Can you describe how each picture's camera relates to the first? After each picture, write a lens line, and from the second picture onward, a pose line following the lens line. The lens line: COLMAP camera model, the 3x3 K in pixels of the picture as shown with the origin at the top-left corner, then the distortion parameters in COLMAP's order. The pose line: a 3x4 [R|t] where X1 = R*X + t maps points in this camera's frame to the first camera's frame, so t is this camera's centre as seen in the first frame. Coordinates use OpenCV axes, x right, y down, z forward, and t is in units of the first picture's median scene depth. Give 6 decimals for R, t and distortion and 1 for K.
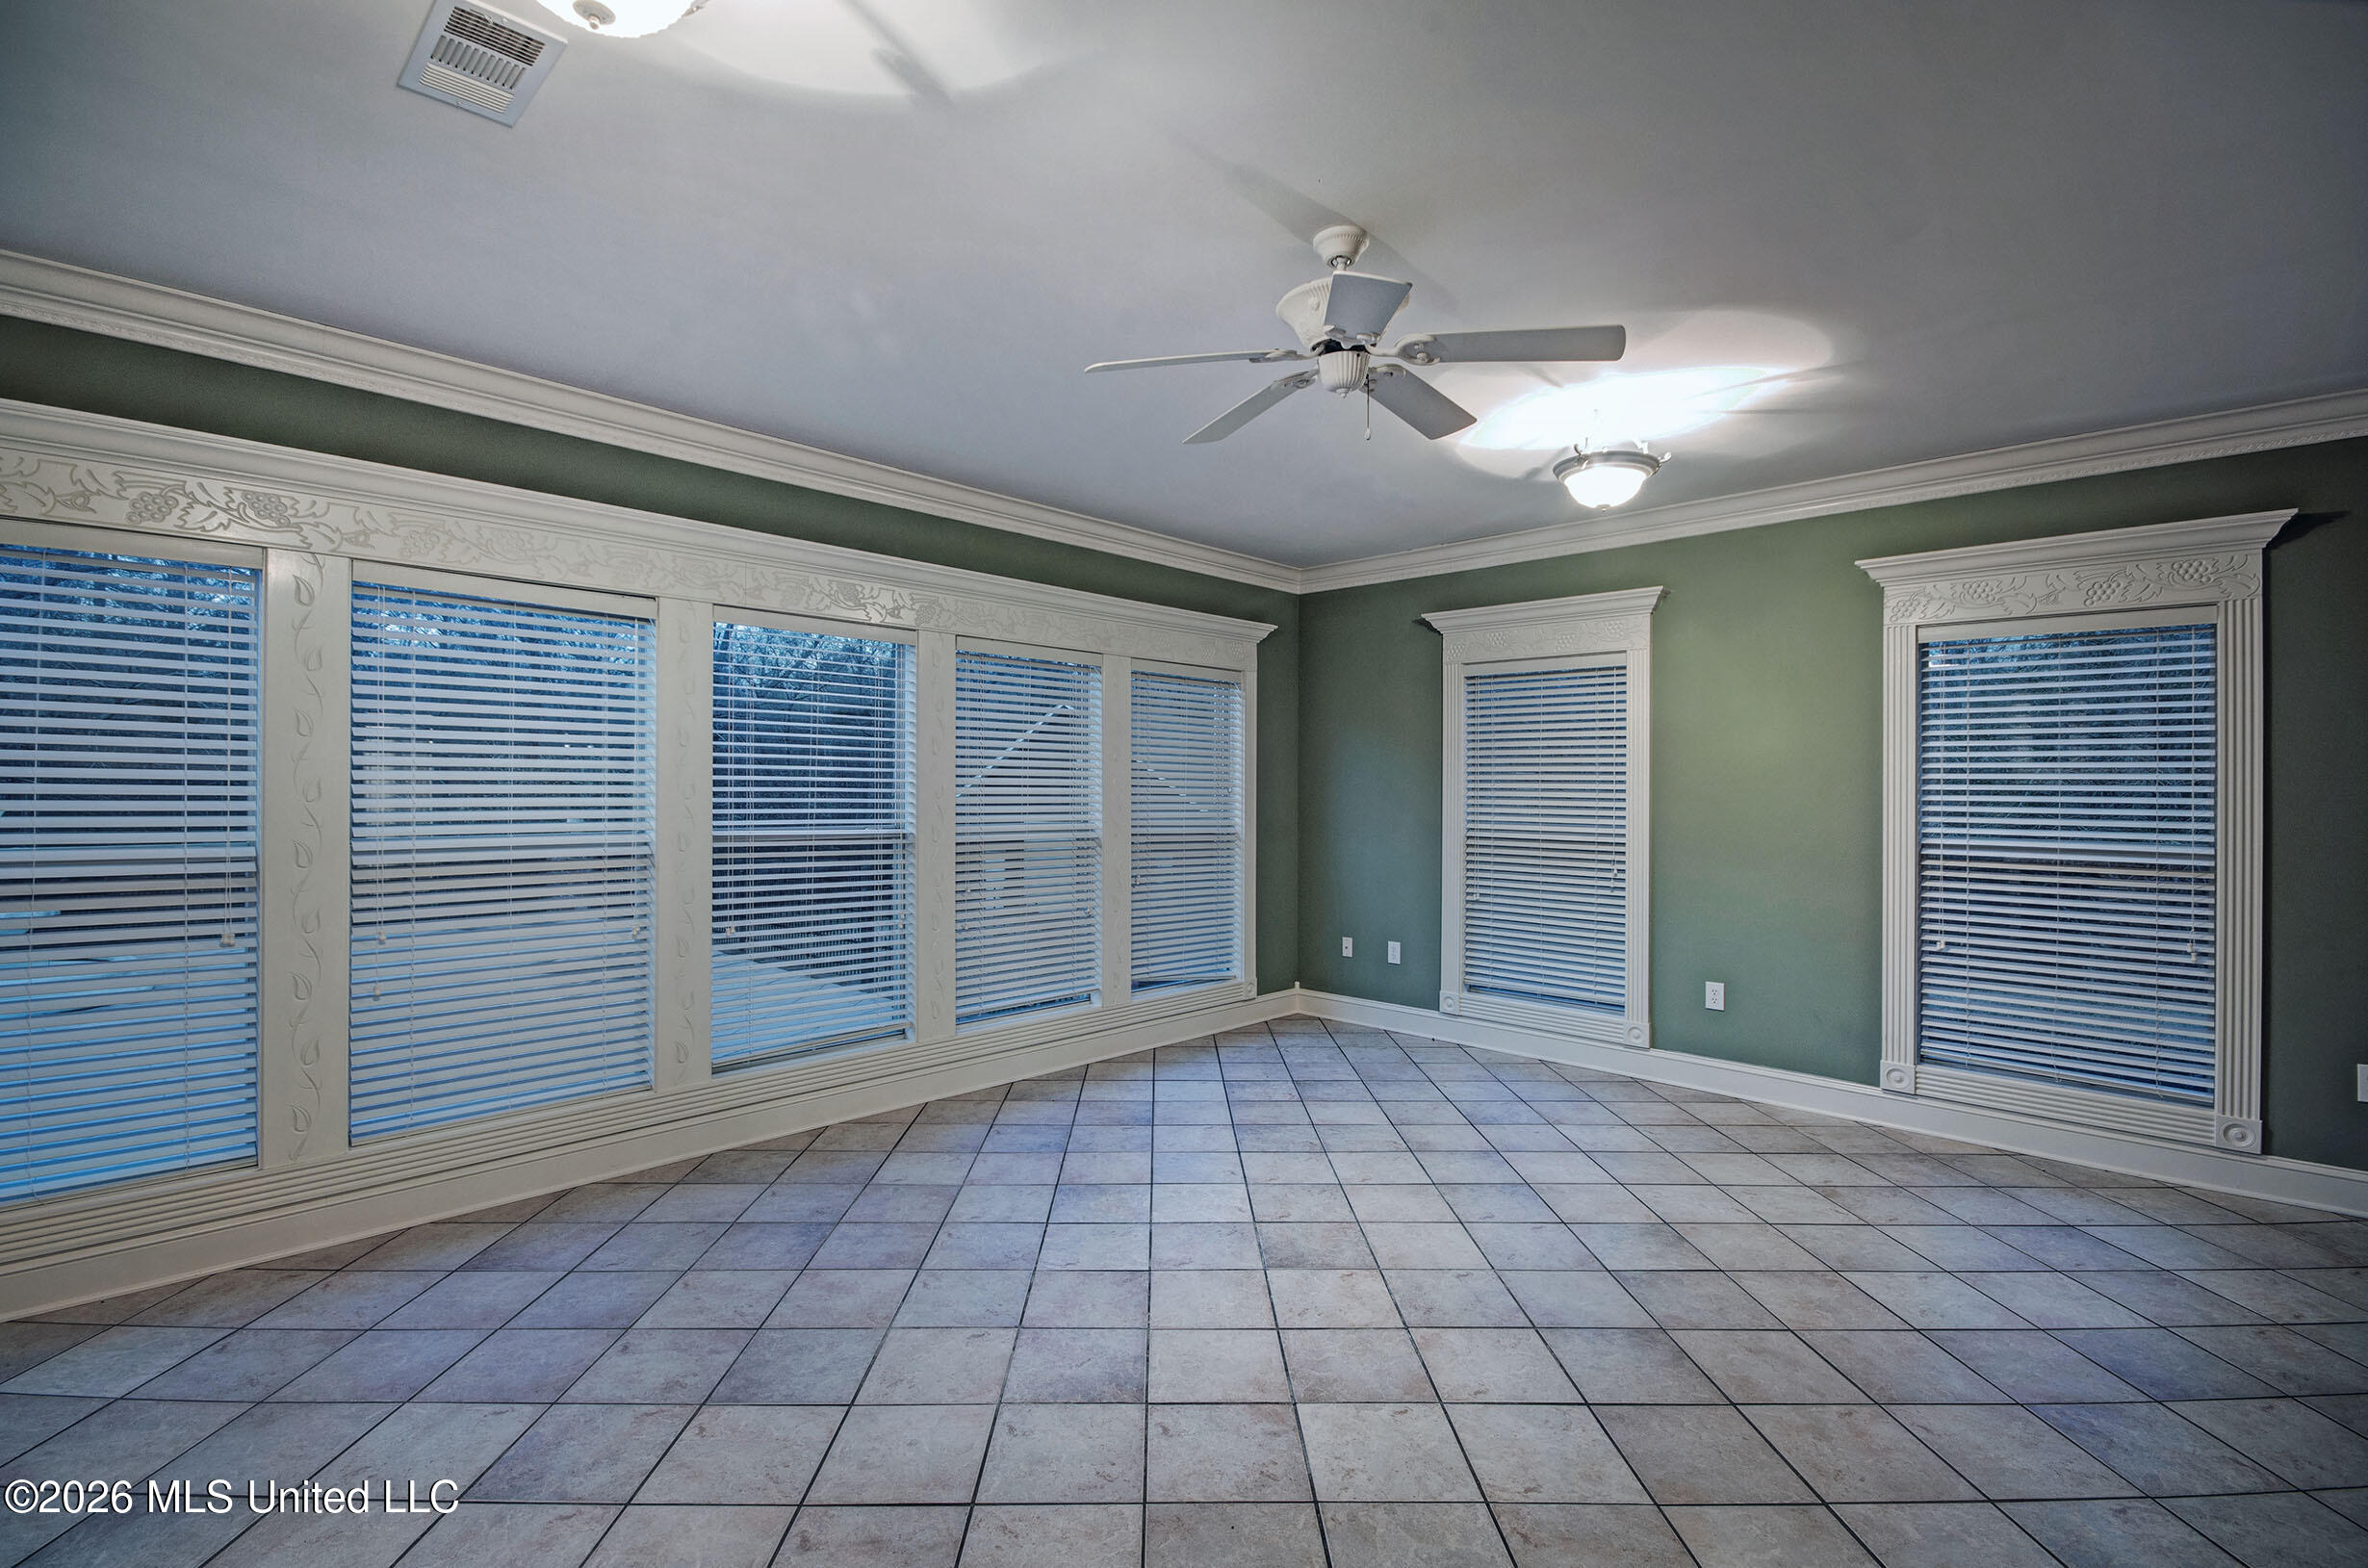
lens RADIAL K [[1066.6, 0, 1185.7], [0, 1066.6, 779.7], [0, 0, 1]] dist [-0.011148, 0.000570]
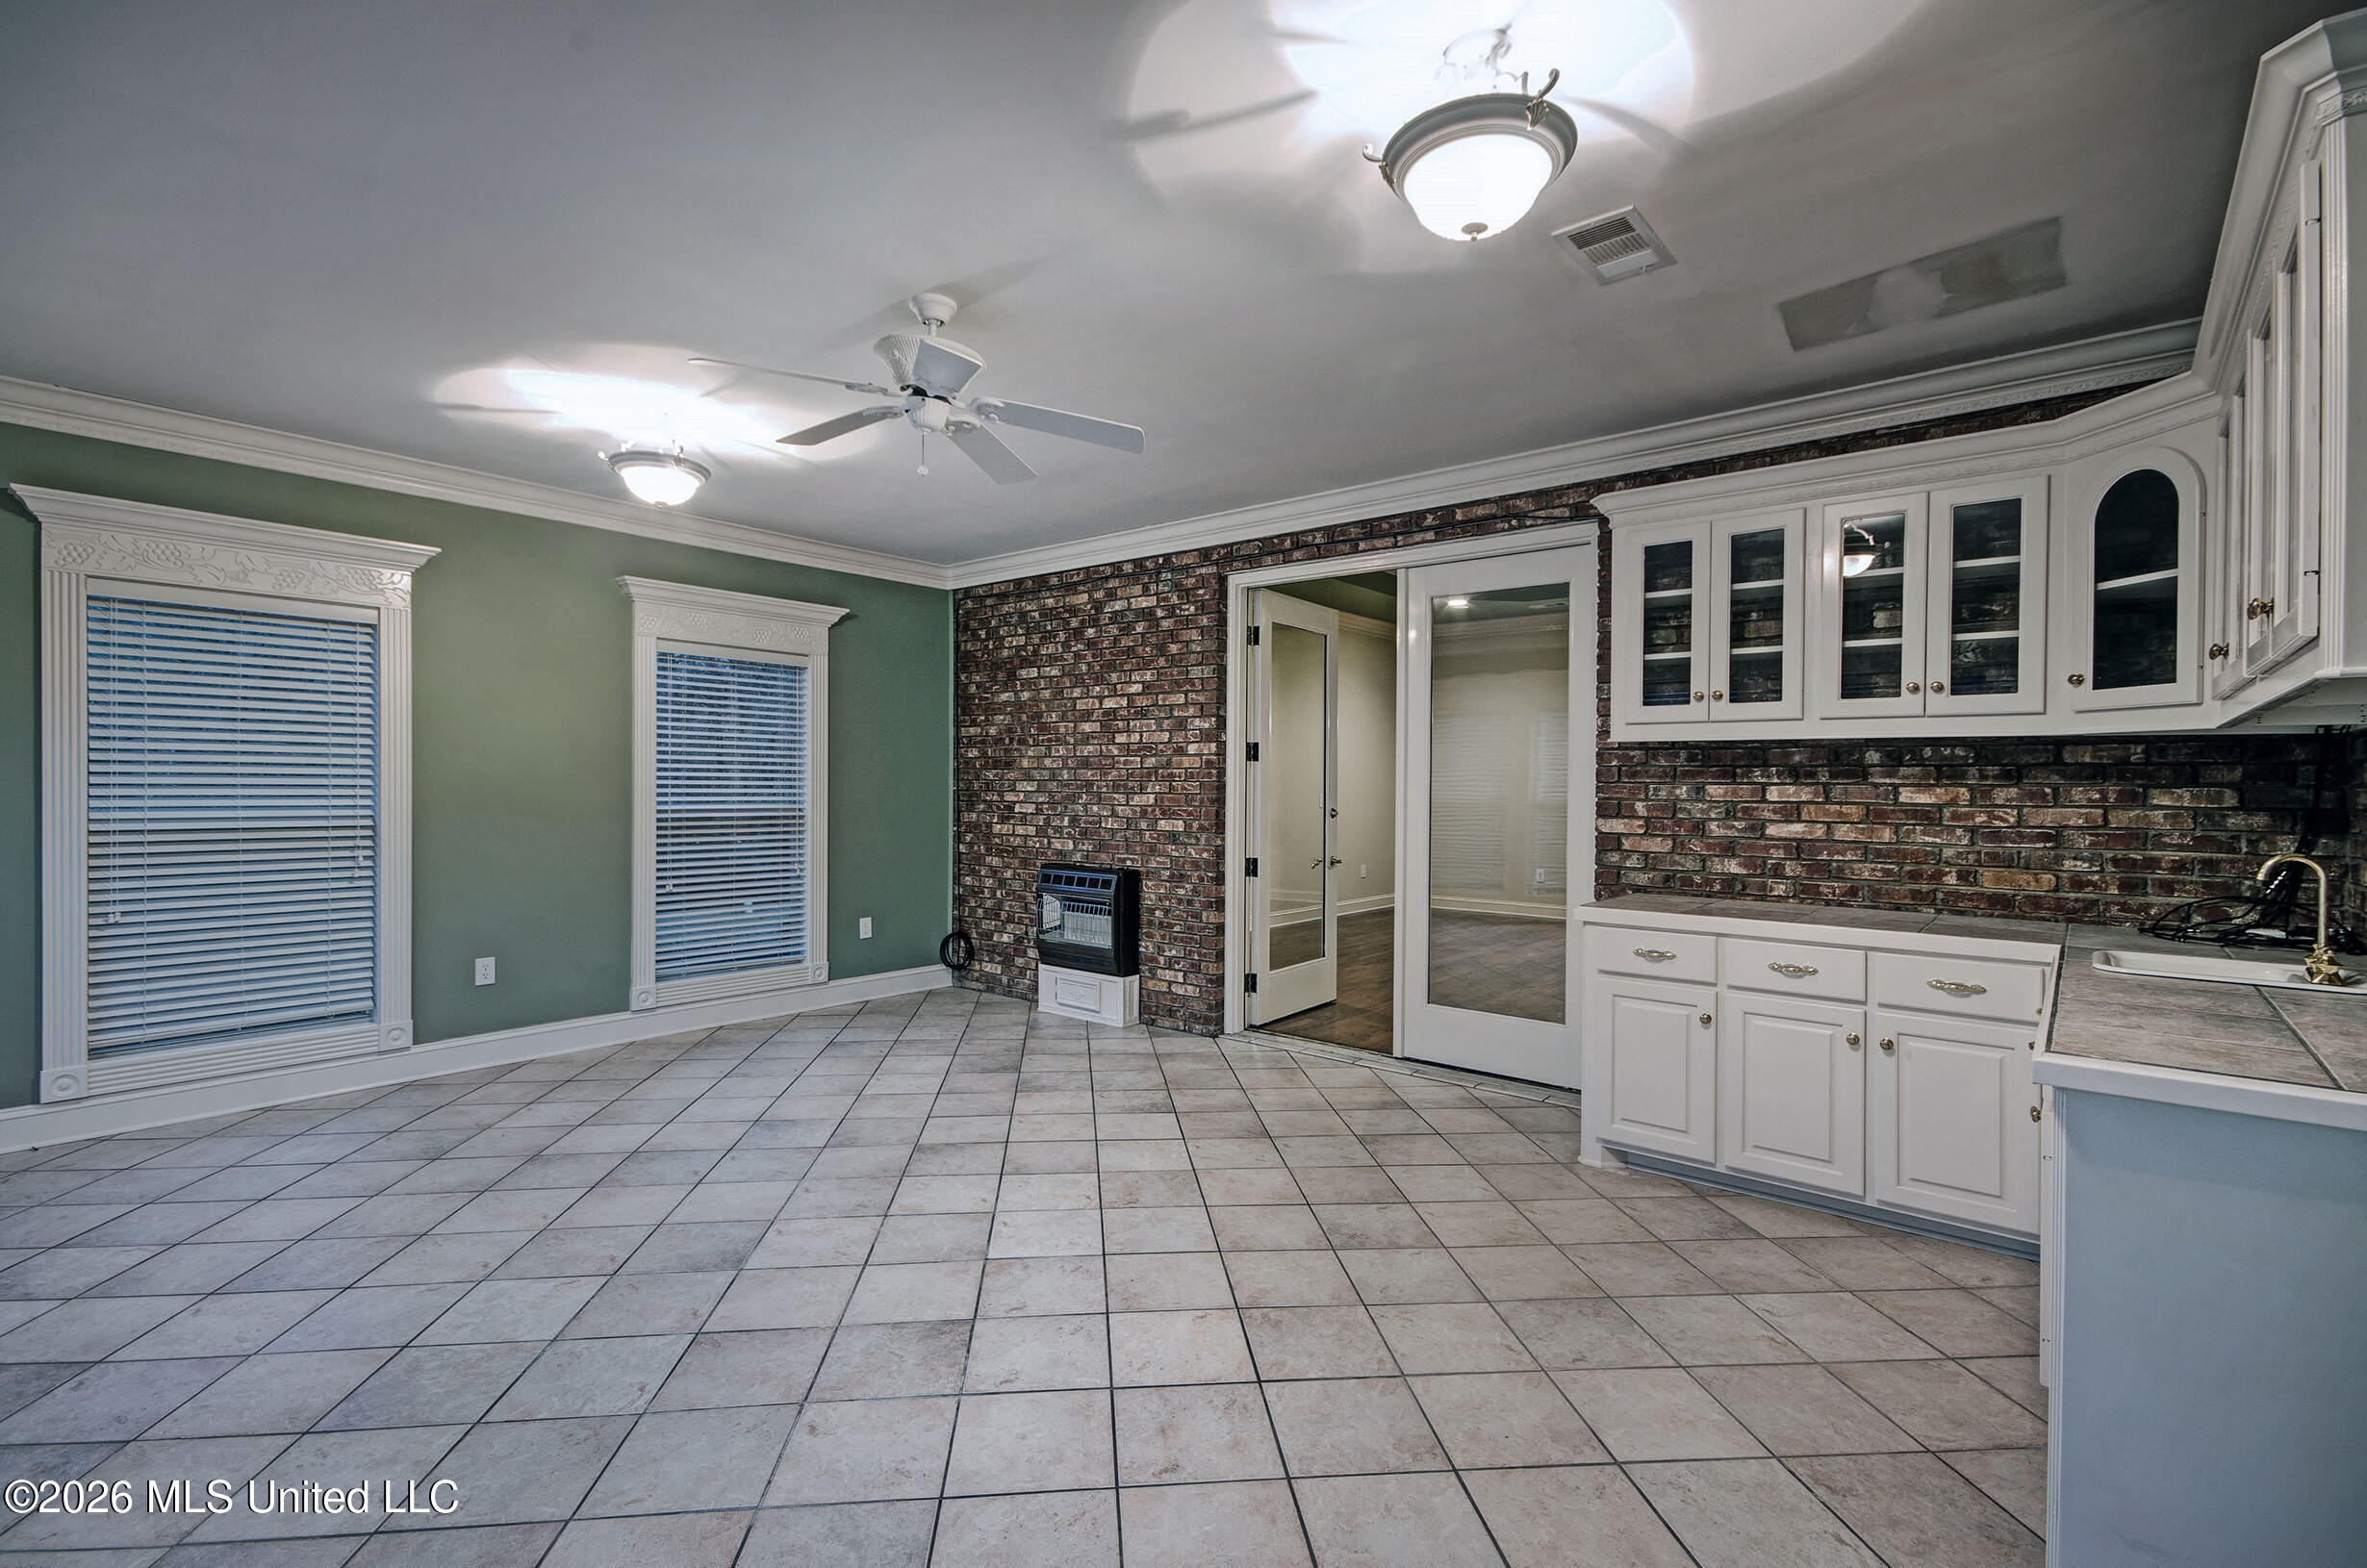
lens RADIAL K [[1075.1, 0, 1184.2], [0, 1075.1, 788.2], [0, 0, 1]] dist [0.004881, 0.000223]
pose [[-0.090622, -0.016026, 0.995756, -0.670614], [-0.016504, 0.999757, 0.014589, 0.005289], [-0.995749, -0.015112, -0.090865, 0.511159]]
